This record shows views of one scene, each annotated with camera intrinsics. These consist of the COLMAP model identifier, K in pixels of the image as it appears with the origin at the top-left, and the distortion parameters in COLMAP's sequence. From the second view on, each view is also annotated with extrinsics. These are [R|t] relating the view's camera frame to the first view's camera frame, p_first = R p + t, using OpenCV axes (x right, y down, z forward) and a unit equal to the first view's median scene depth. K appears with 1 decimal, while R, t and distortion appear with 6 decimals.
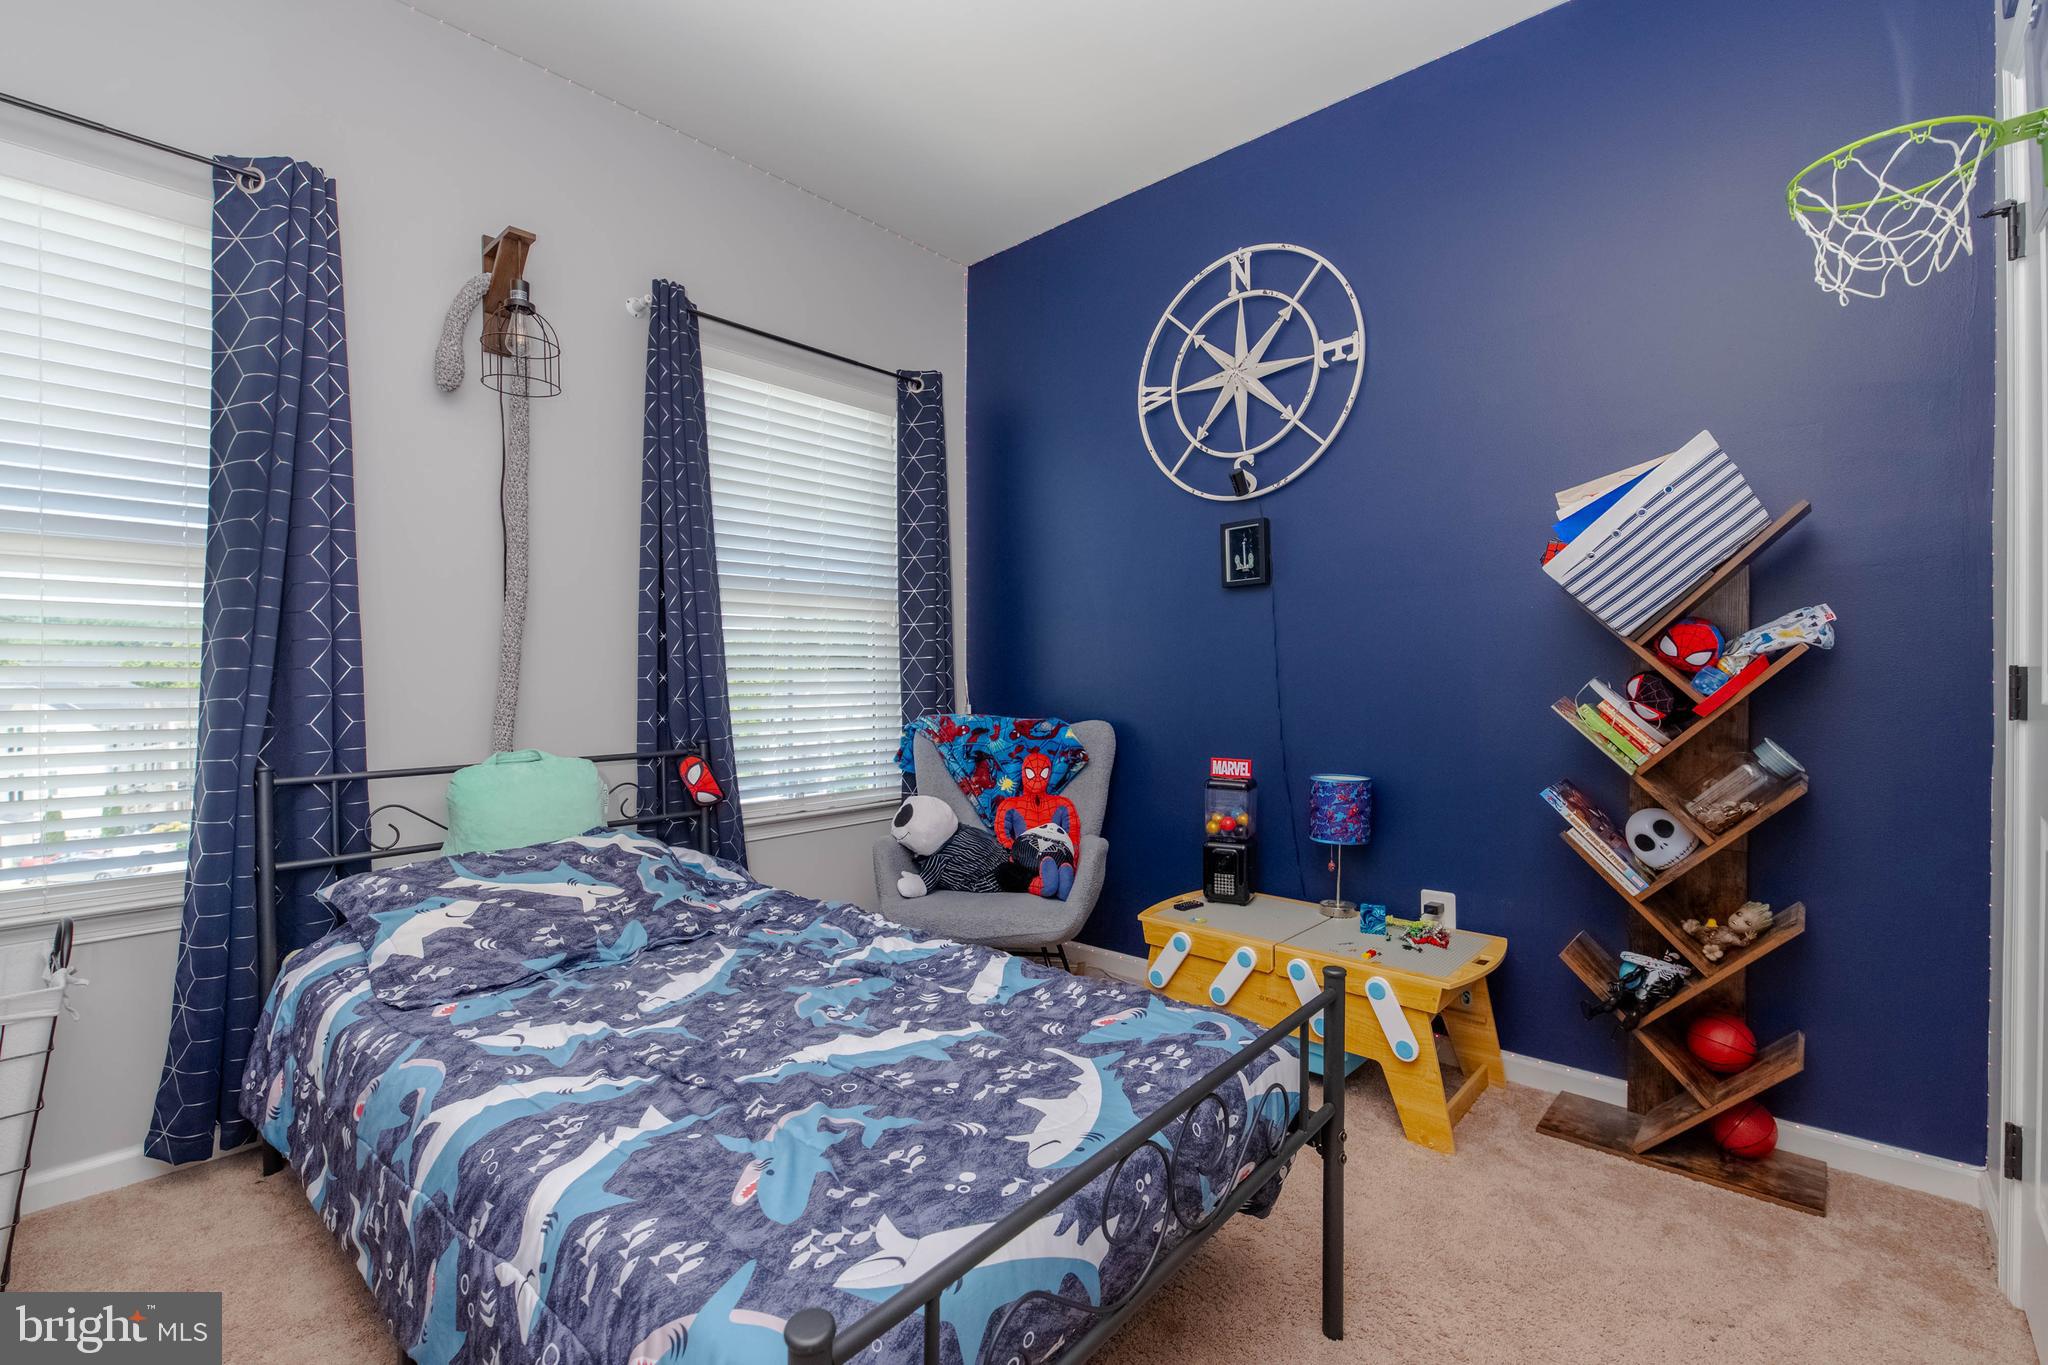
lens RADIAL K [[926.0, 0, 1040.0], [0, 926.0, 688.2], [0, 0, 1]] dist [-0.013560, -0.000481]
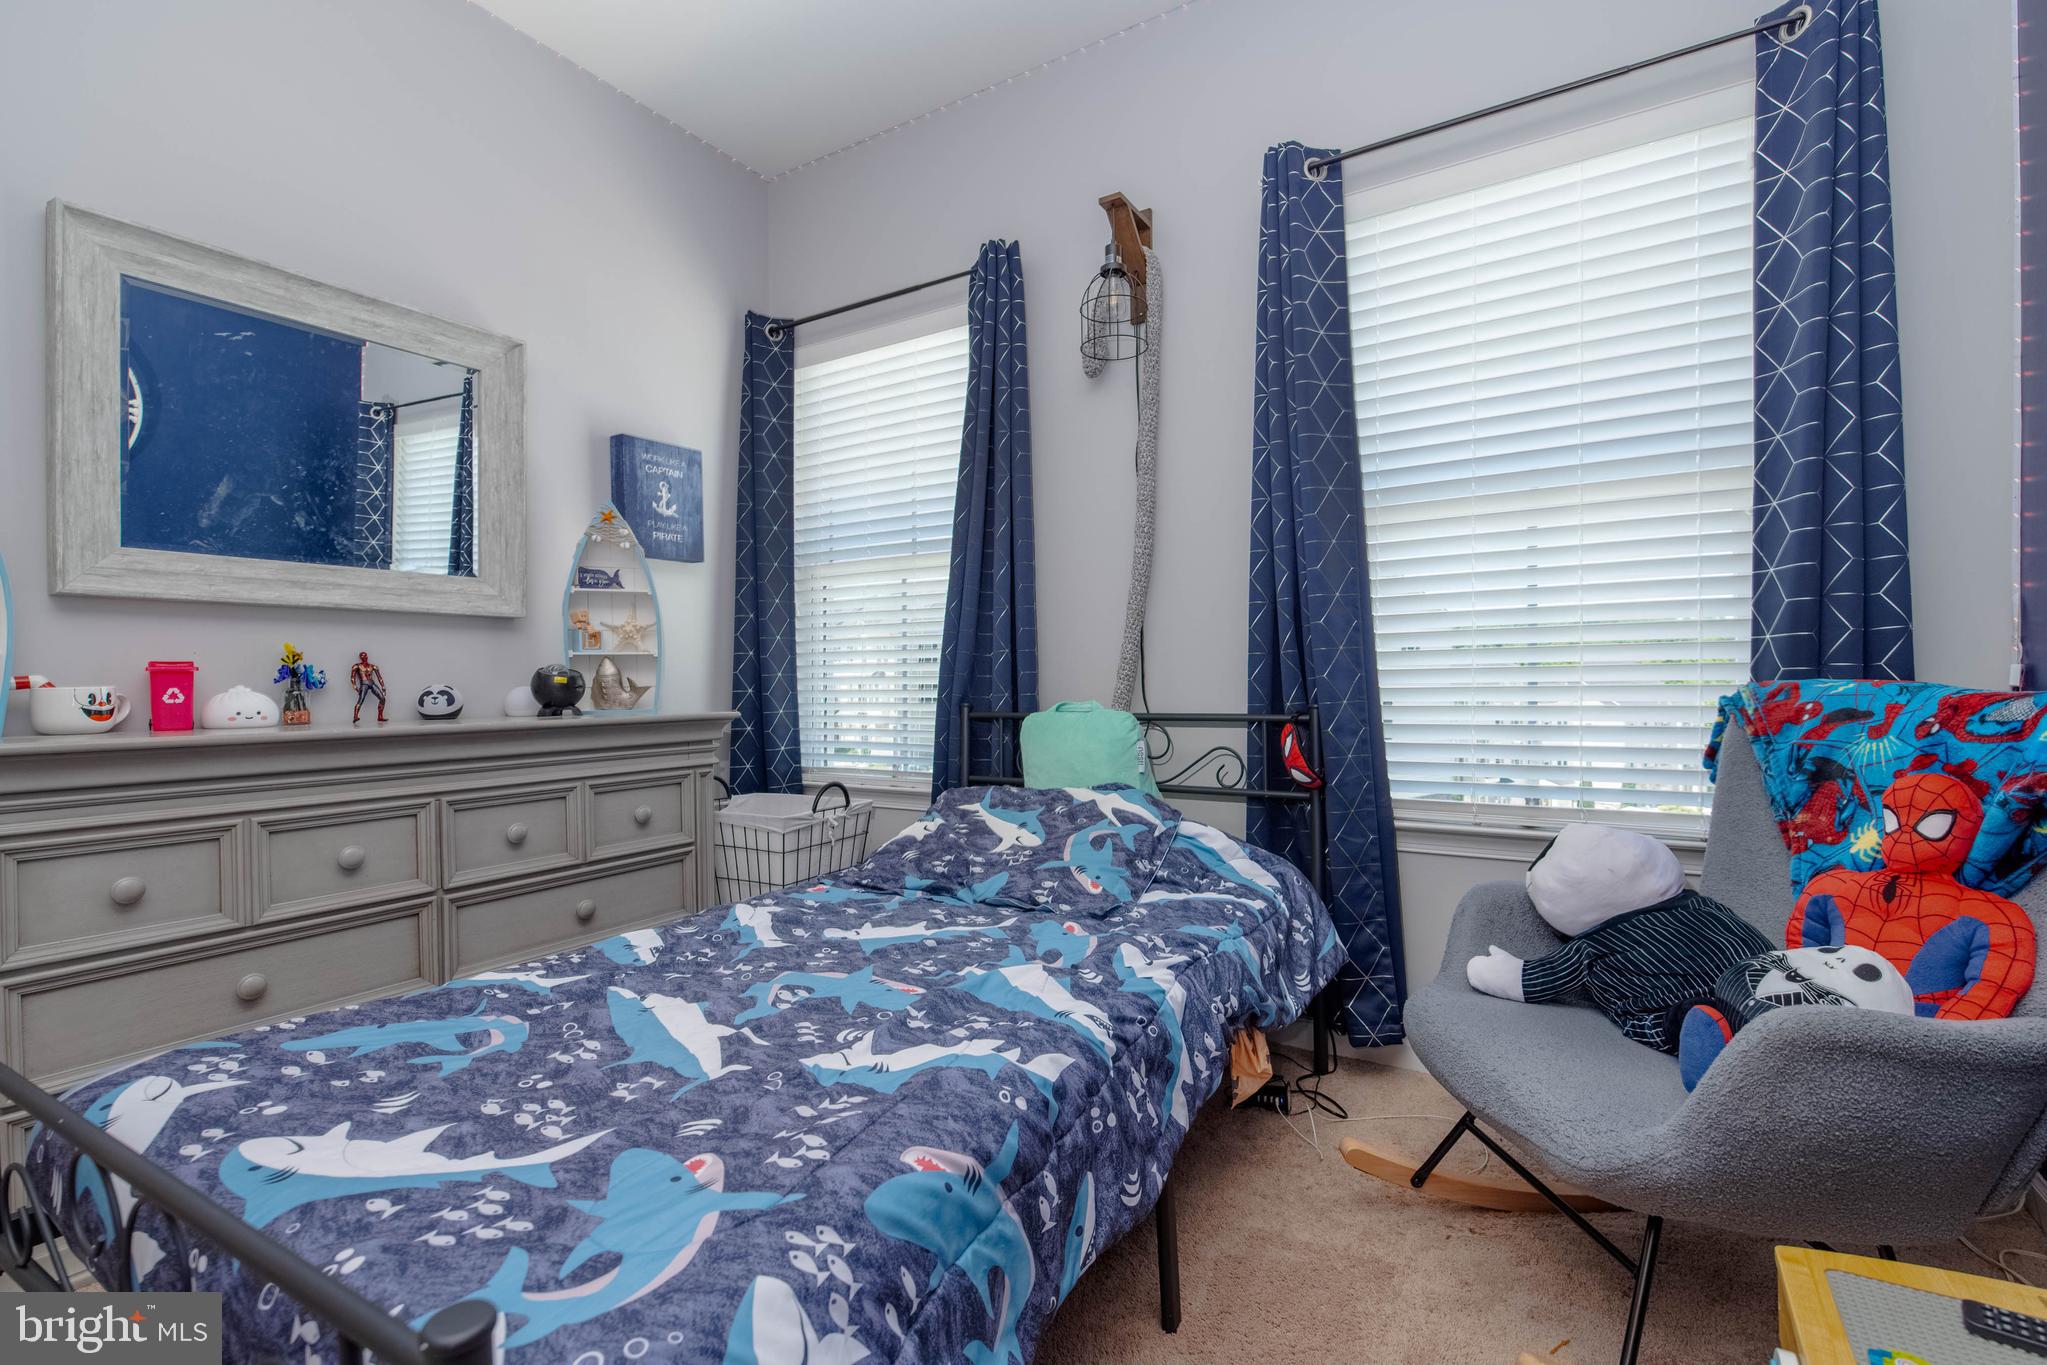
lens RADIAL K [[940.6, 0, 1038.5], [0, 940.6, 688.3], [0, 0, 1]] dist [-0.003462, -0.000616]
pose [[0.145471, 0.003915, -0.989355, 0.708684], [-0.007438, 0.999968, 0.002864, 0.075676], [0.989335, 0.006943, 0.145495, 1.199291]]
